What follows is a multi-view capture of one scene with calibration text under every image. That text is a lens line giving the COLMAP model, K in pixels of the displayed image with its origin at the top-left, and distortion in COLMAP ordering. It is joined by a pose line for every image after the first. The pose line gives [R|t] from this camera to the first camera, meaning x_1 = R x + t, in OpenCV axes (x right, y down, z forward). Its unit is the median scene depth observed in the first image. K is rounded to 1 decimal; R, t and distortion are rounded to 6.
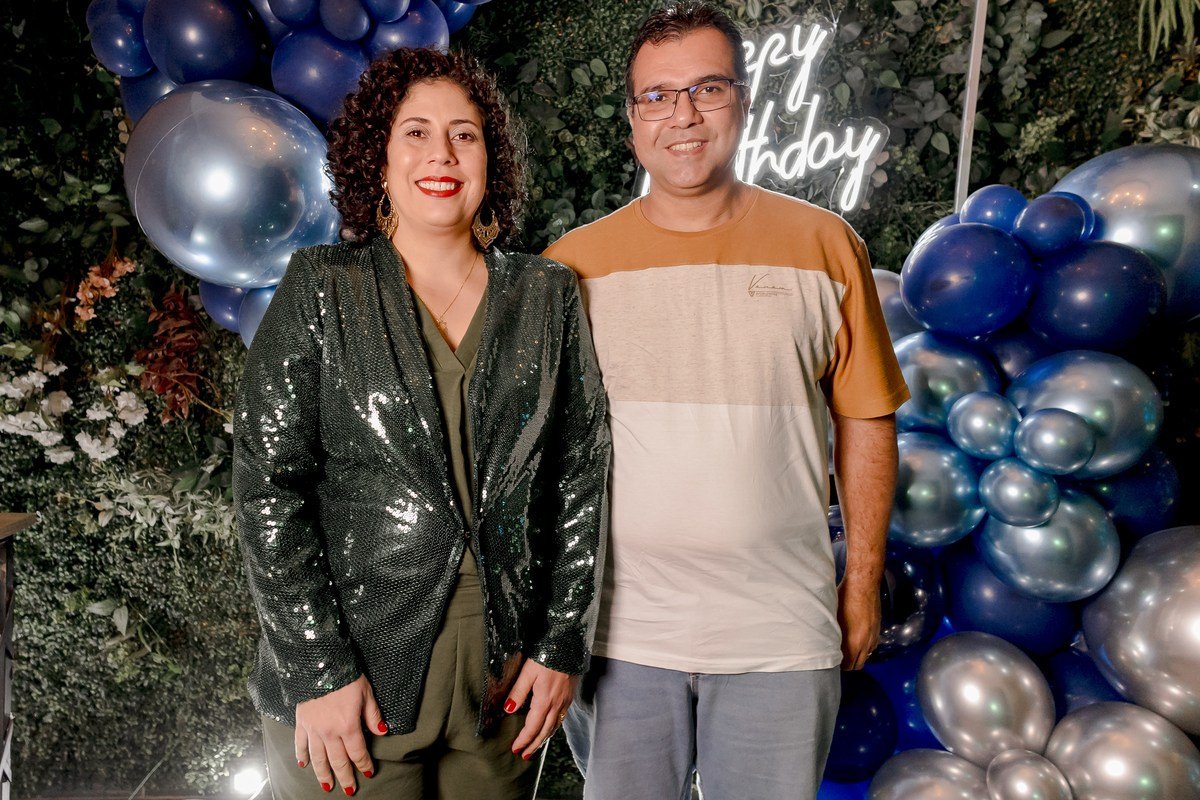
lens RADIAL K [[940.9, 0, 554.5], [0, 940.9, 372.8], [0, 0, 1]] dist [0.319784, -0.218630]
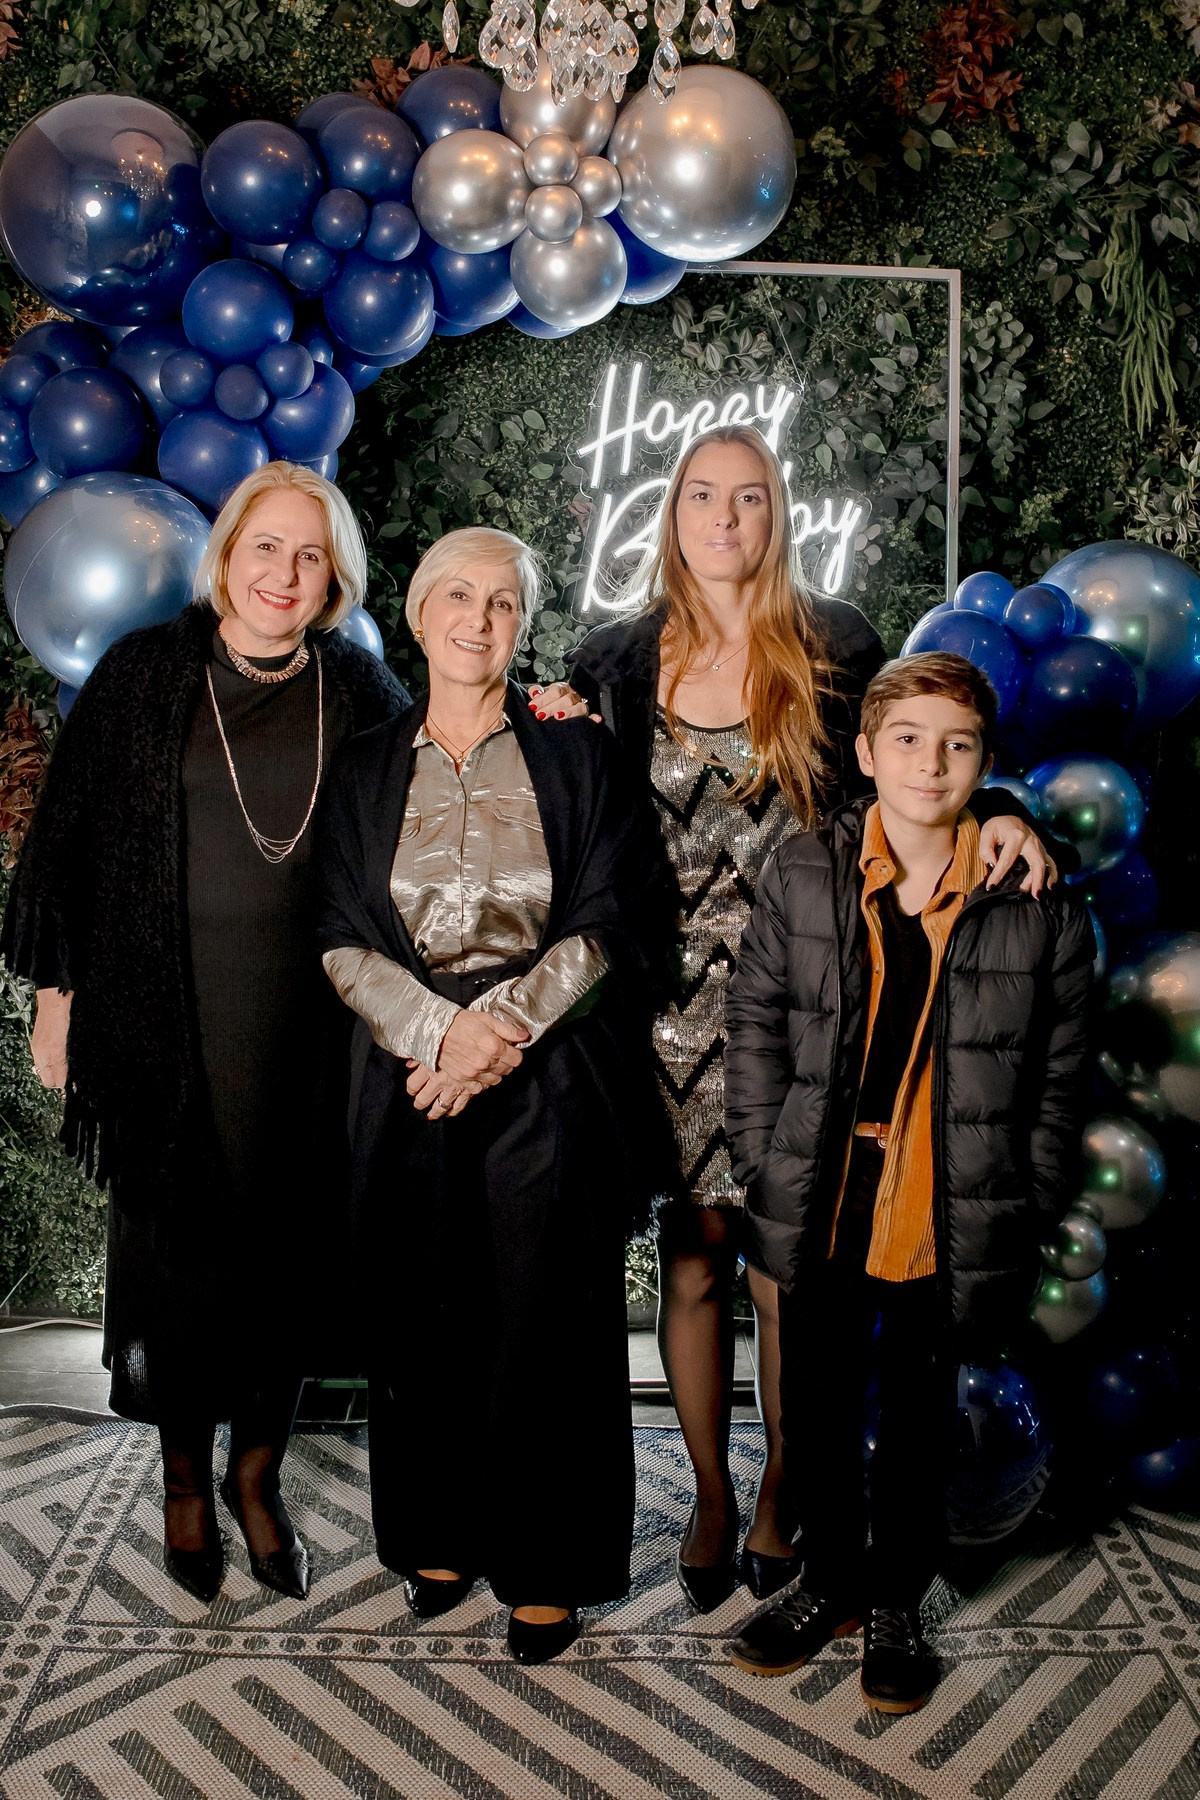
lens RADIAL K [[1595.5, 0, 598.5], [0, 1595.5, 802.3], [0, 0, 1]] dist [-0.157174, 0.049928]
pose [[0.997982, -0.020382, 0.060137, 0.013436], [0.021262, 0.999676, -0.014022, 0.025602], [-0.059832, 0.015272, 0.998092, -0.322606]]
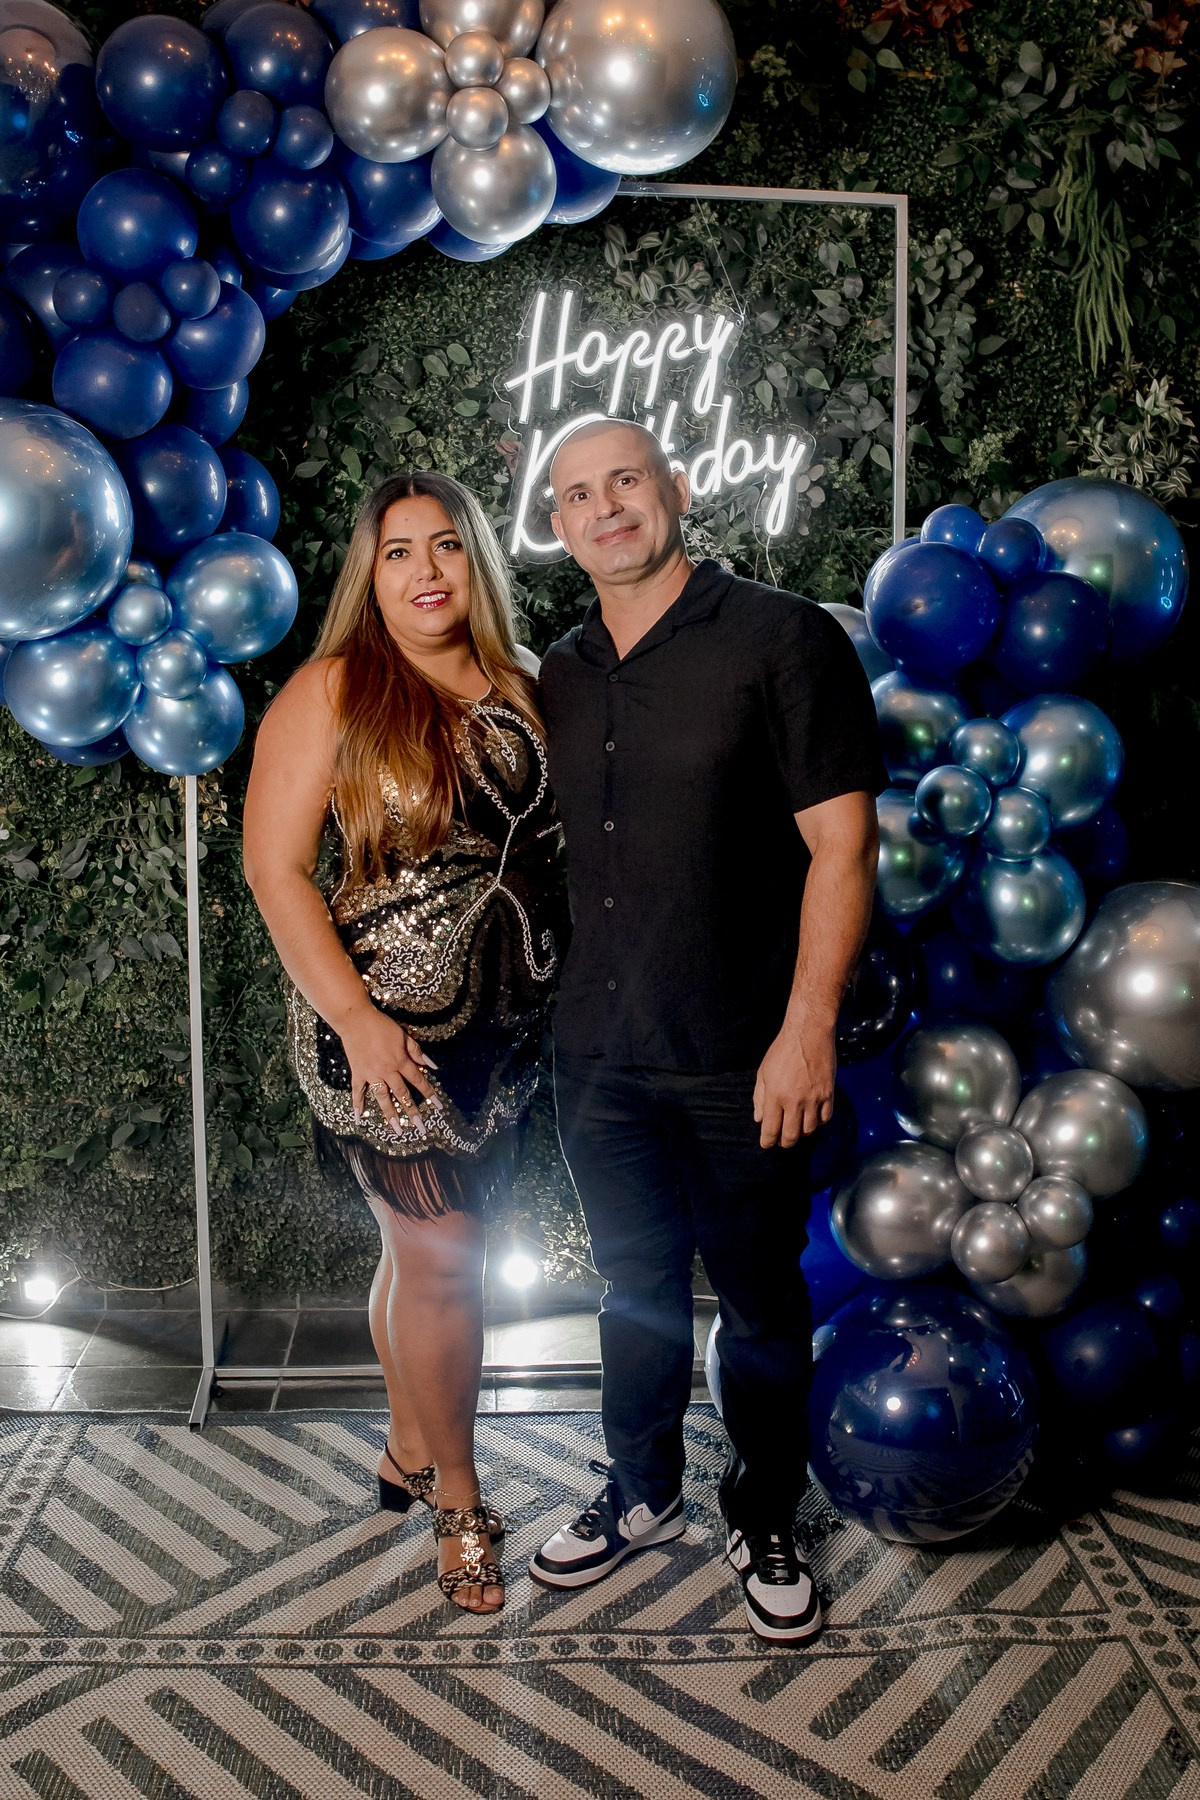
lens RADIAL K [[1587.2, 0, 608.1], [0, 1587.2, 837.9], [0, 0, 1]] dist [-0.157165, 0.050289]
pose [[0.994107, -0.030999, 0.103879, 0.023078], [0.028947, 0.999356, 0.021203, 0.045591], [-0.104470, -0.018071, 0.994364, -0.251271]]
